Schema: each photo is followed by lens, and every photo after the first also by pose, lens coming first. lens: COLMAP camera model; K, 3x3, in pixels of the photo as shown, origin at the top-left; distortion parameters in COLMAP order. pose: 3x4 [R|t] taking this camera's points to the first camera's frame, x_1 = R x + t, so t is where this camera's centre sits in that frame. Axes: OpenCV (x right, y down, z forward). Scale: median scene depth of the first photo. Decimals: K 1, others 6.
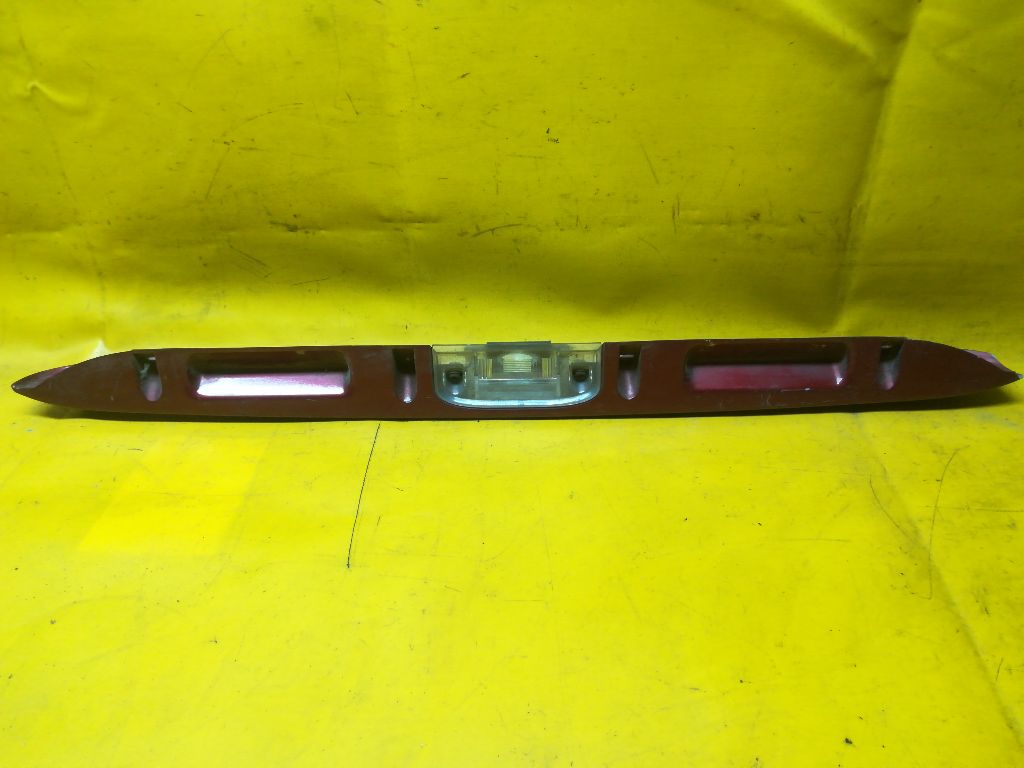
lens RADIAL K [[812.2, 0, 520.5], [0, 812.2, 379.7], [0, 0, 1]] dist [0.062621, -0.093731]
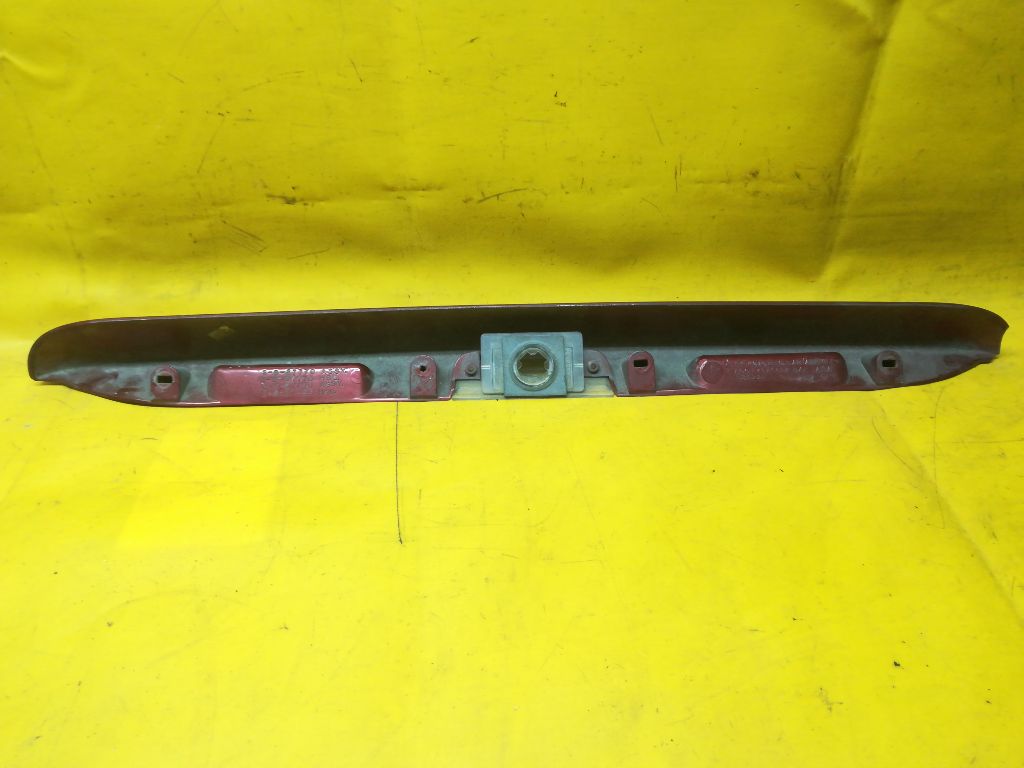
lens RADIAL K [[812.2, 0, 525.0], [0, 812.2, 380.6], [0, 0, 1]] dist [0.062621, -0.093731]
pose [[0.991891, -0.060731, 0.111642, -0.131818], [0.052550, 0.995812, 0.074817, -0.032709], [-0.115718, -0.068344, 0.990928, -0.007786]]
